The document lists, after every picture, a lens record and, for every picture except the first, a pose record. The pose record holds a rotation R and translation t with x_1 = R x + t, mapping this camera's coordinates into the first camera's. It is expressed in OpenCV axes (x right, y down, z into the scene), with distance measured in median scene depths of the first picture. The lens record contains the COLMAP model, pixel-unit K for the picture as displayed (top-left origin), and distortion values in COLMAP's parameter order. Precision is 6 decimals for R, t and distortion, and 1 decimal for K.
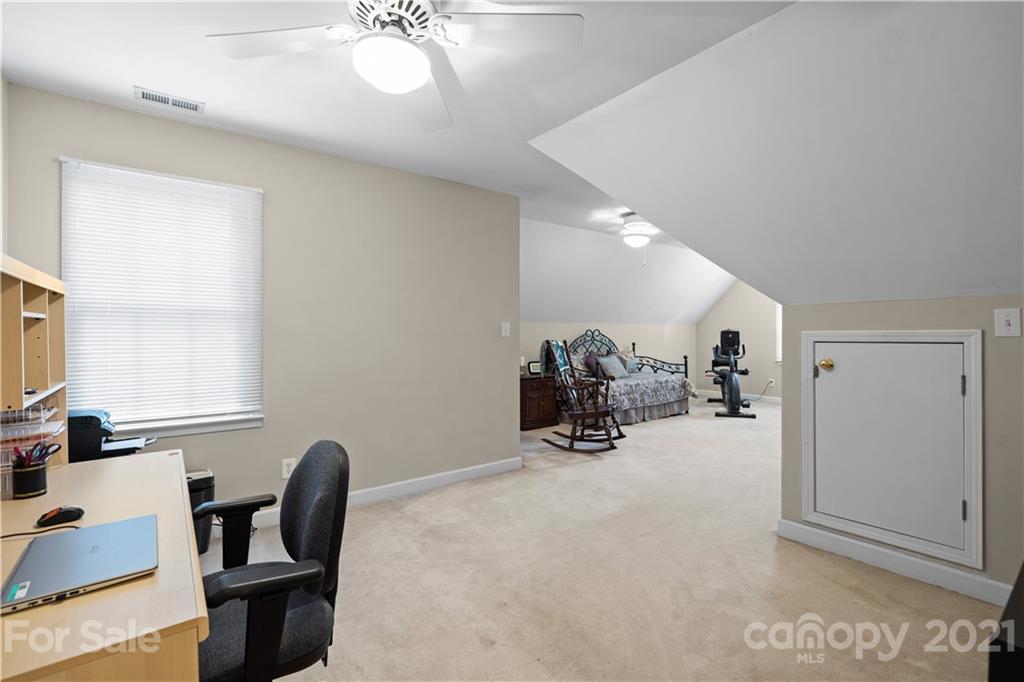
lens RADIAL K [[463.0, 0, 508.6], [0, 463.0, 338.0], [0, 0, 1]] dist [0.000521, -0.000012]
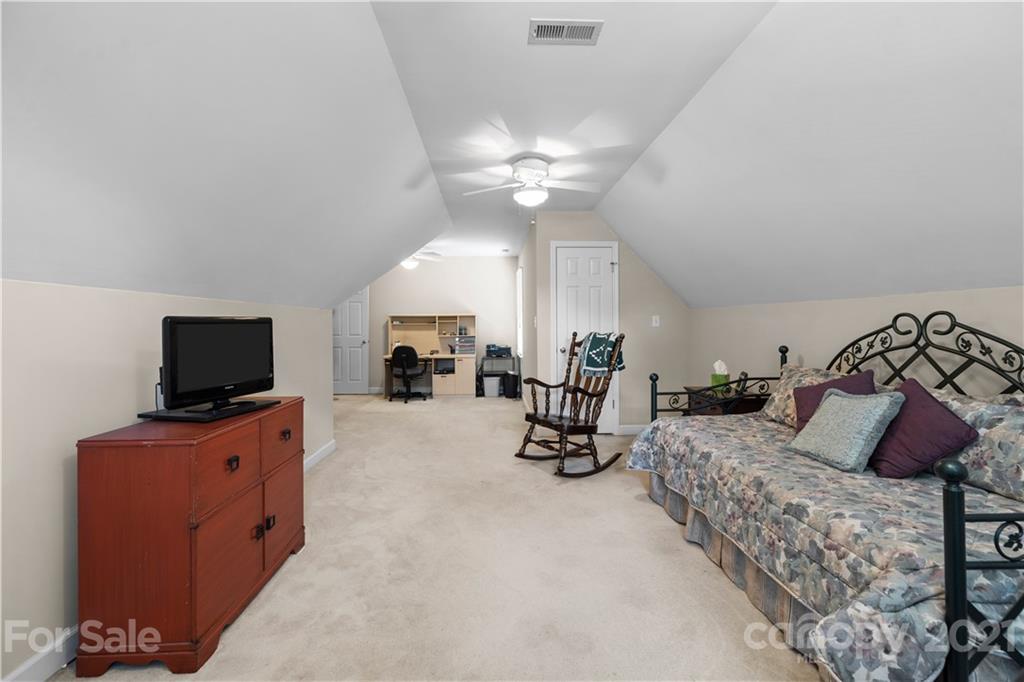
lens RADIAL K [[433.3, 0, 510.9], [0, 433.3, 334.3], [0, 0, 1]] dist [0.003508, -0.001139]
pose [[-0.565018, 0.024148, -0.824725, 0.600339], [-0.000631, 0.999559, 0.029700, -0.012037], [0.825078, 0.017301, -0.564754, 0.955772]]
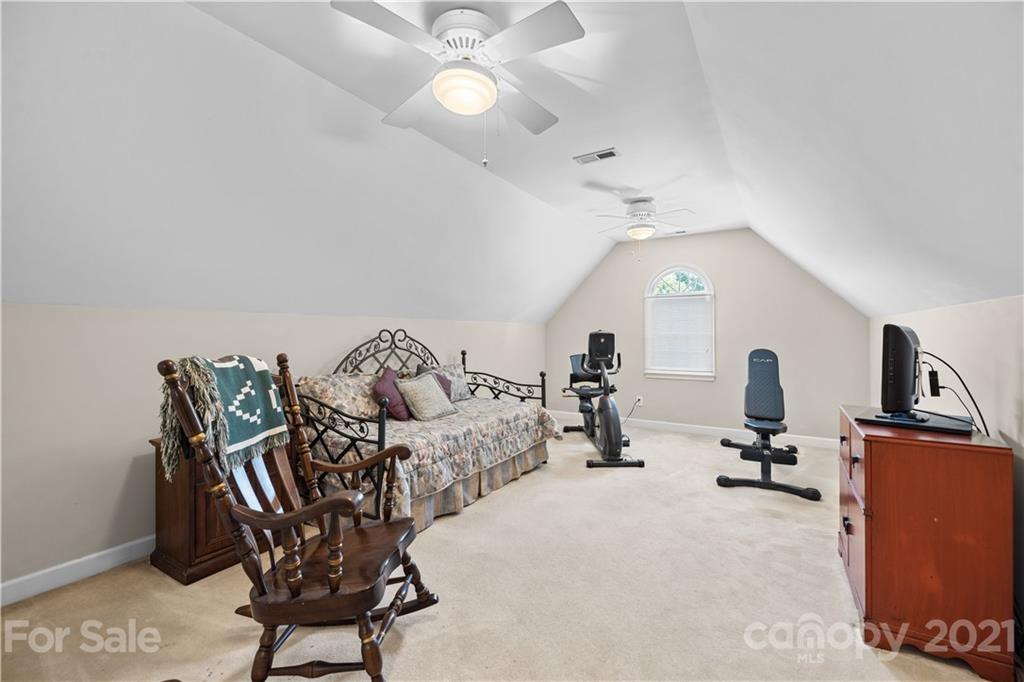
lens RADIAL K [[433.3, 0, 508.5], [0, 433.3, 335.0], [0, 0, 1]] dist [0.003508, -0.001139]
pose [[0.937494, 0.003453, 0.347984, 0.132444], [0.000092, 0.999948, -0.010170, -0.005999], [-0.348002, 0.009567, 0.937445, 0.461259]]
